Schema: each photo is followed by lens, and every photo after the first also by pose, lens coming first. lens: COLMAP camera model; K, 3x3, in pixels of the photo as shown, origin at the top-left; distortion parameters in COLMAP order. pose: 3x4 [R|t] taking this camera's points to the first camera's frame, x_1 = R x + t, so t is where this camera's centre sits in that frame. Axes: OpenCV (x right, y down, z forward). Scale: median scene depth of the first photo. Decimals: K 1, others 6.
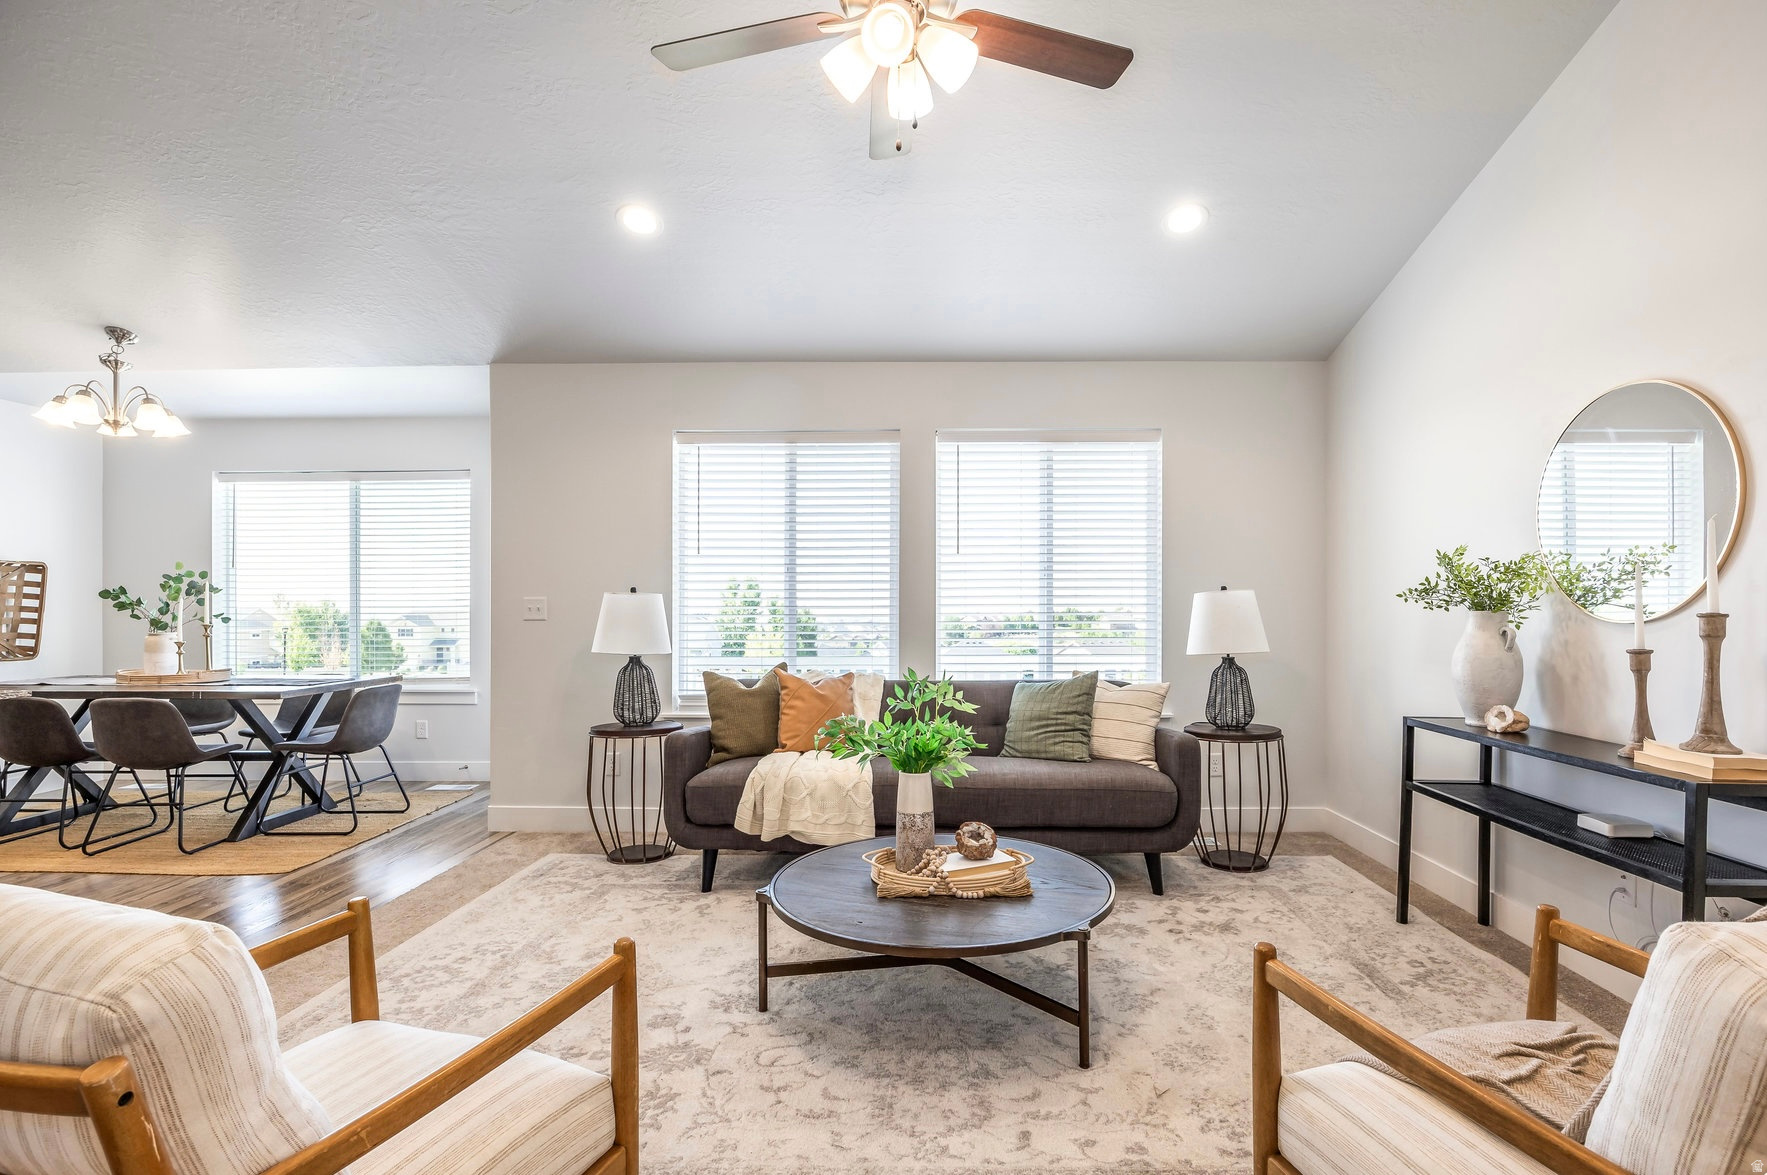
lens RADIAL K [[836.6, 0, 934.3], [0, 836.6, 608.7], [0, 0, 1]] dist [-0.005817, -0.000146]
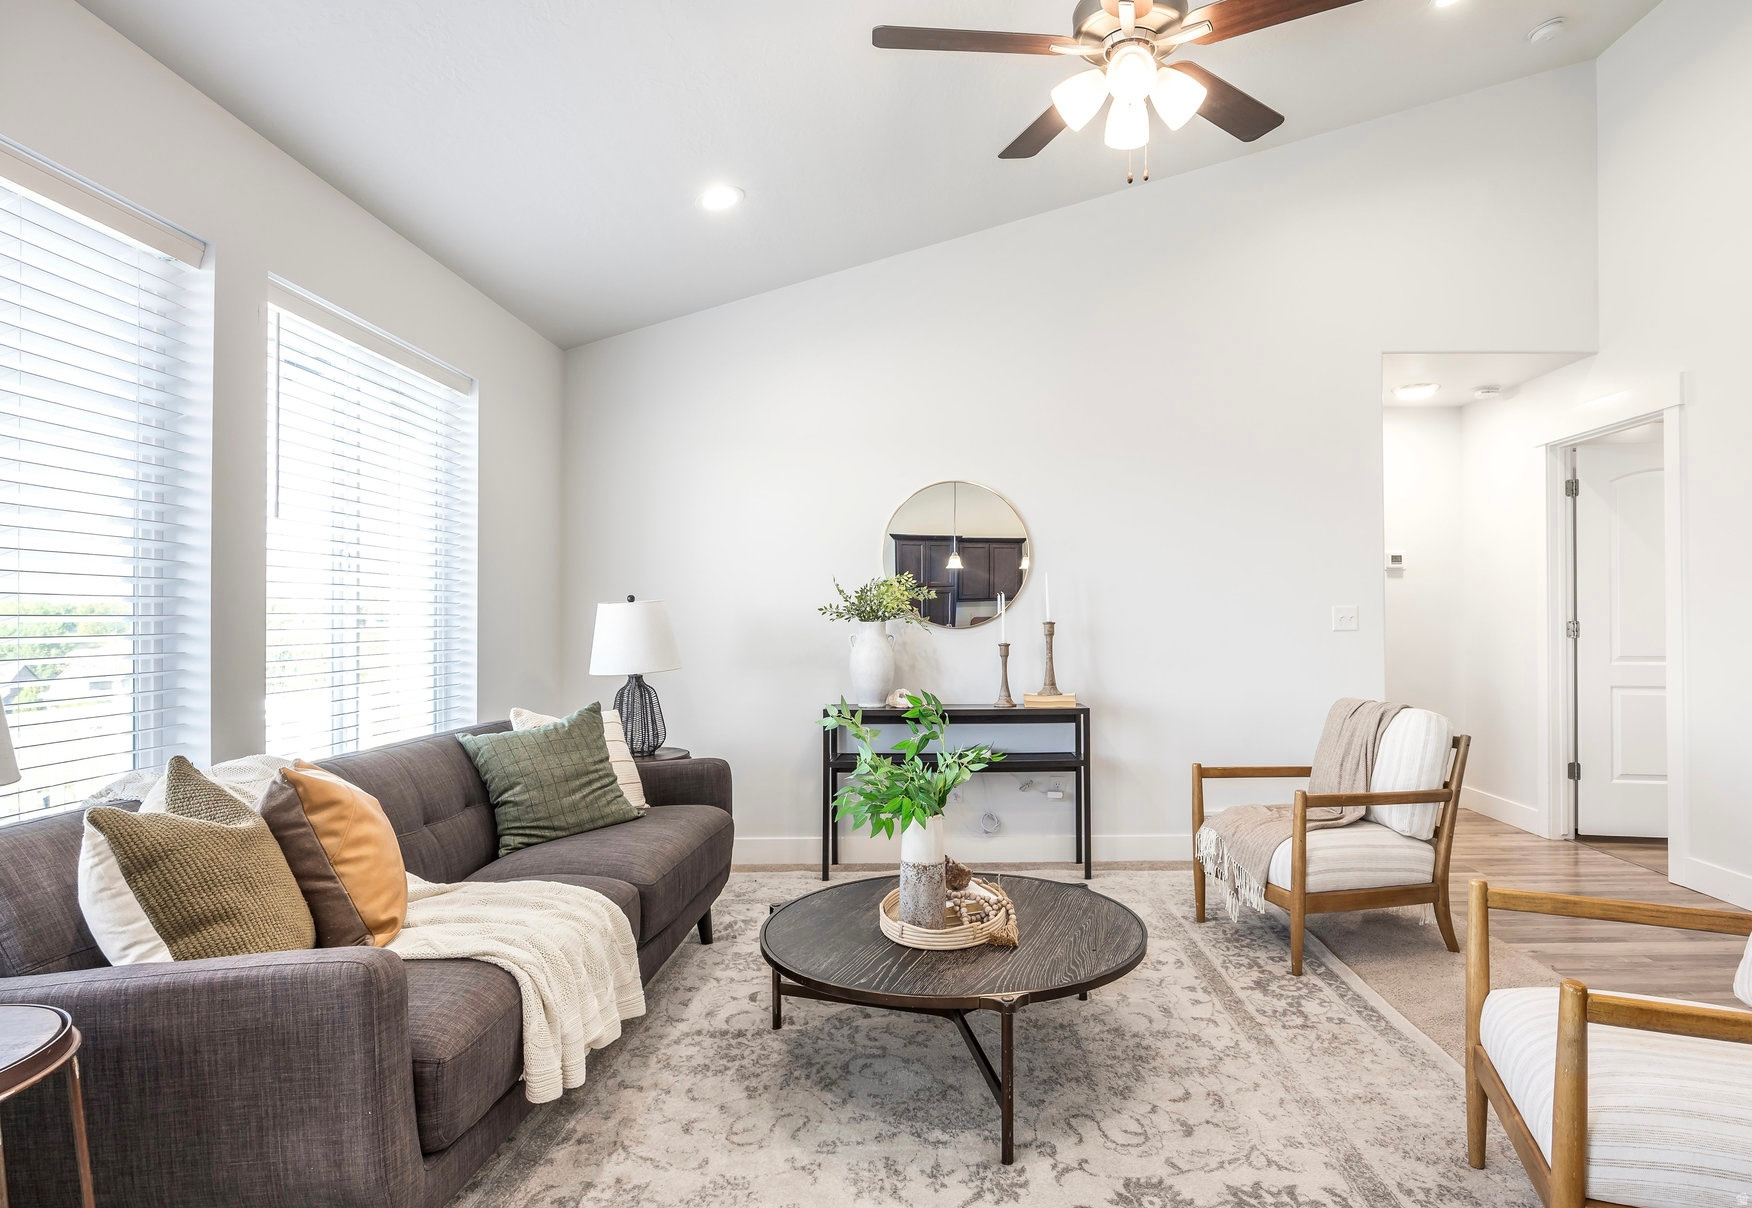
lens RADIAL K [[958.8, 0, 945.8], [0, 958.8, 613.3], [0, 0, 1]] dist [-0.004881, -0.001795]
pose [[-0.012409, 0.010701, 0.999866, -0.804523], [0.005301, 0.999929, -0.010636, 0.005252], [-0.999909, 0.005168, -0.012465, 0.813440]]
